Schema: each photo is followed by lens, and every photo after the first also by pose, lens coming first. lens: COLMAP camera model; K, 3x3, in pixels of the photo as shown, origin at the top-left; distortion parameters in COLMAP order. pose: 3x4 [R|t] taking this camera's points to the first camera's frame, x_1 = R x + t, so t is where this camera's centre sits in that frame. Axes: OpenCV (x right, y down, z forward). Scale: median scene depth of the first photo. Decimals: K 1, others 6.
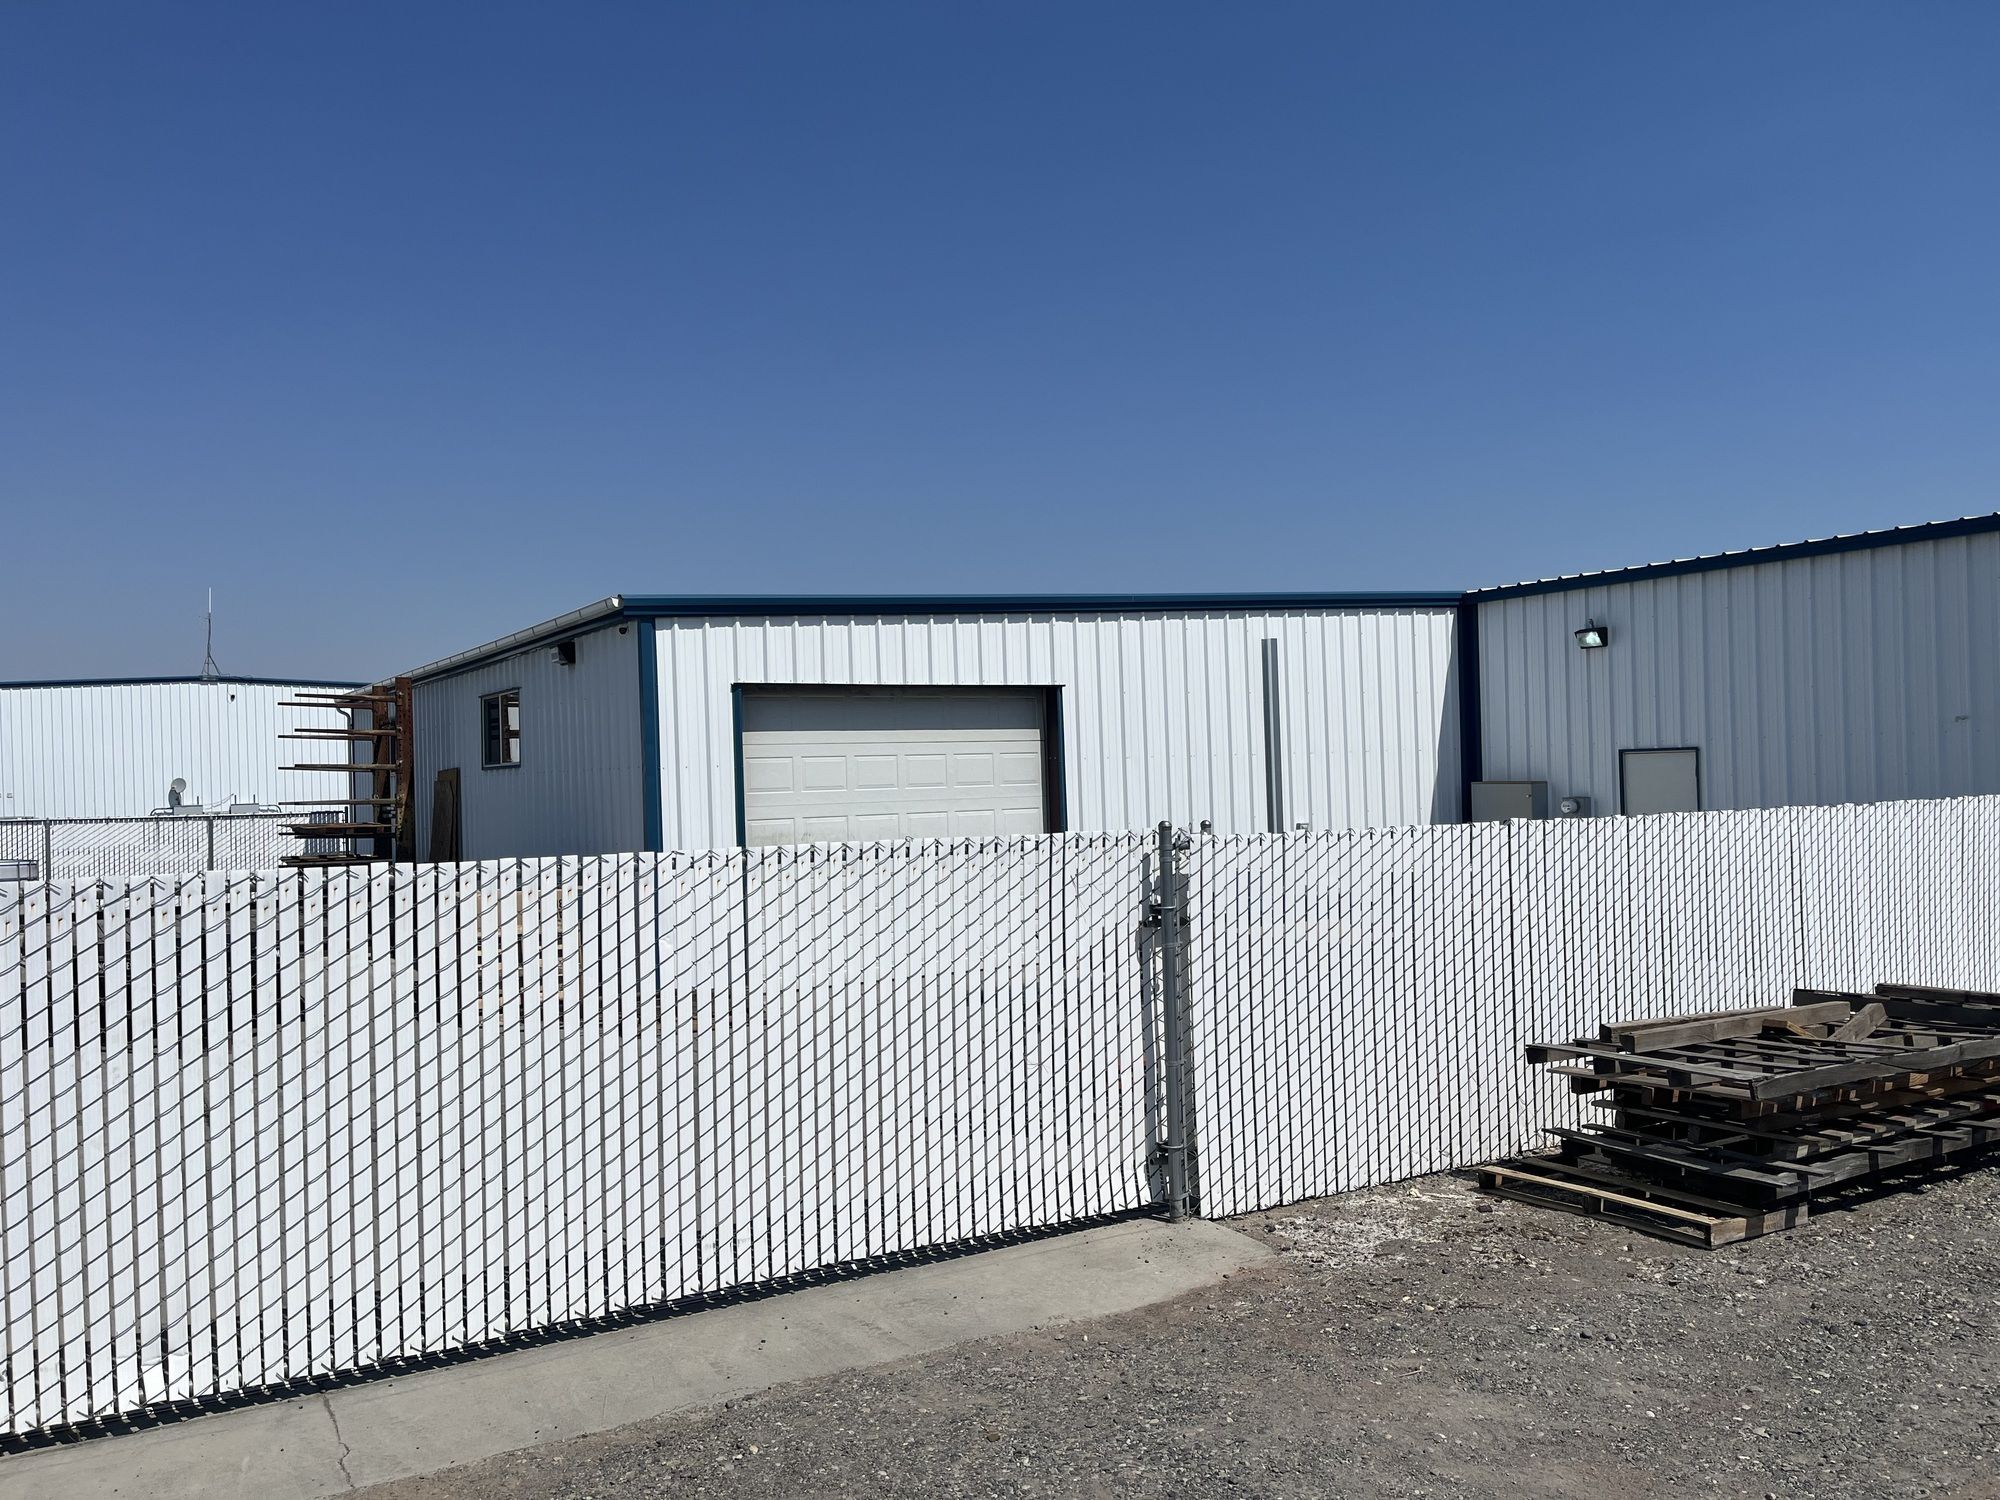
lens RADIAL K [[1529.7, 0, 1001.4], [0, 1529.7, 764.7], [0, 0, 1]] dist [0.066503, -0.082945]
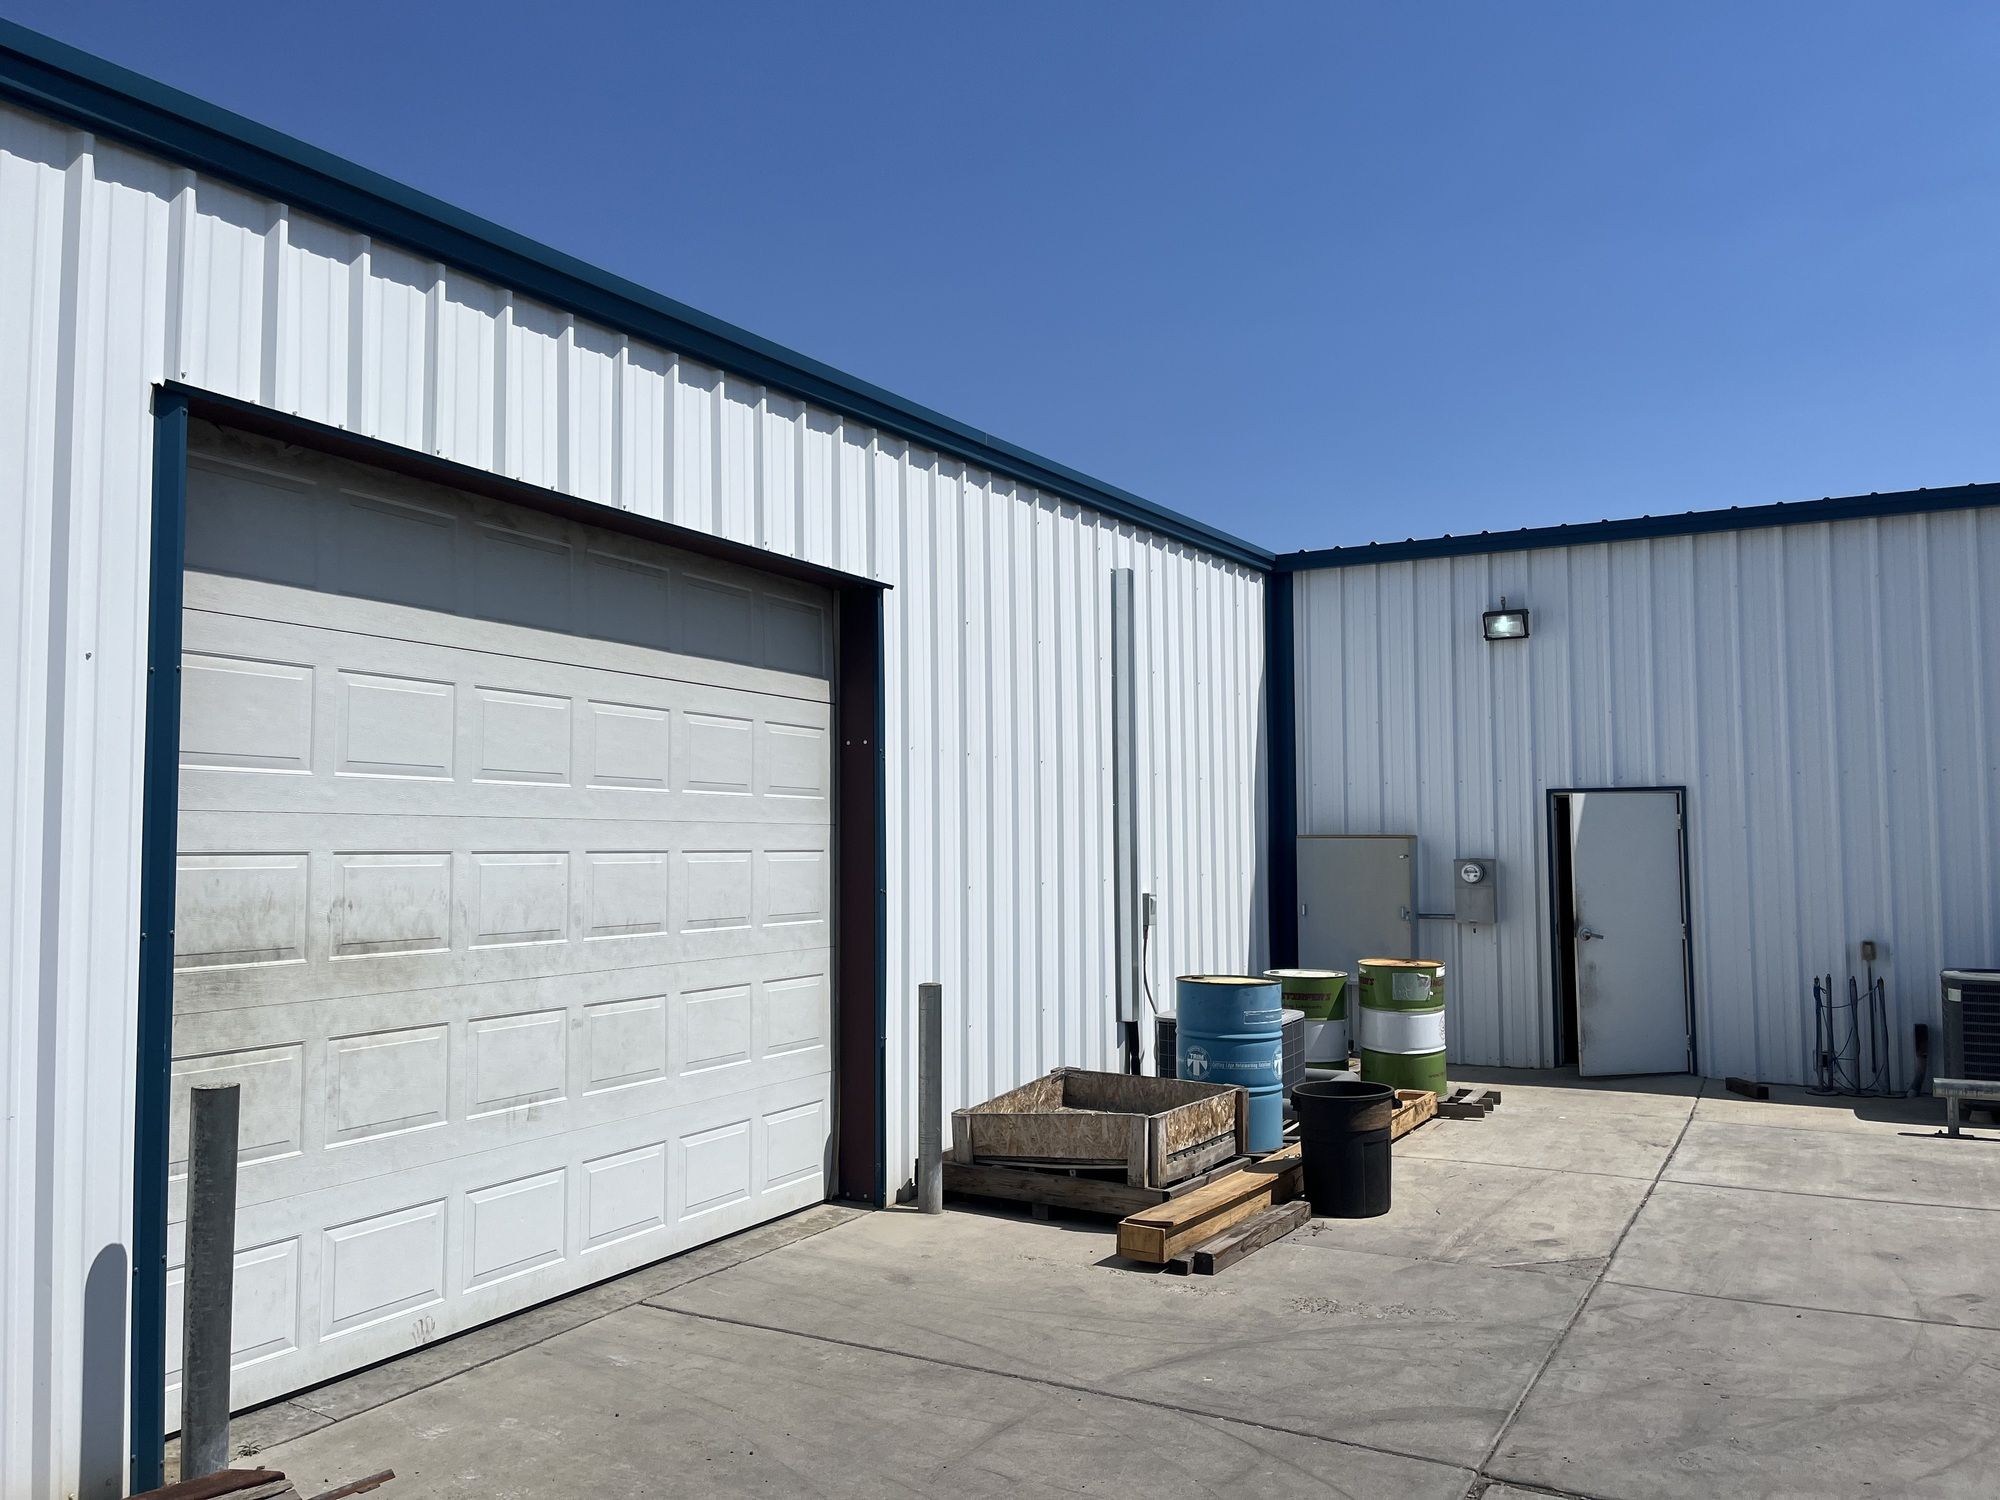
lens RADIAL K [[1473.6, 0, 1003.4], [0, 1473.6, 775.1], [0, 0, 1]] dist [0.050937, -0.095376]
pose [[0.857553, 0.049402, 0.512017, -0.147046], [-0.024390, 0.998163, -0.055459, 0.027671], [-0.513816, 0.035071, 0.857183, 0.560829]]
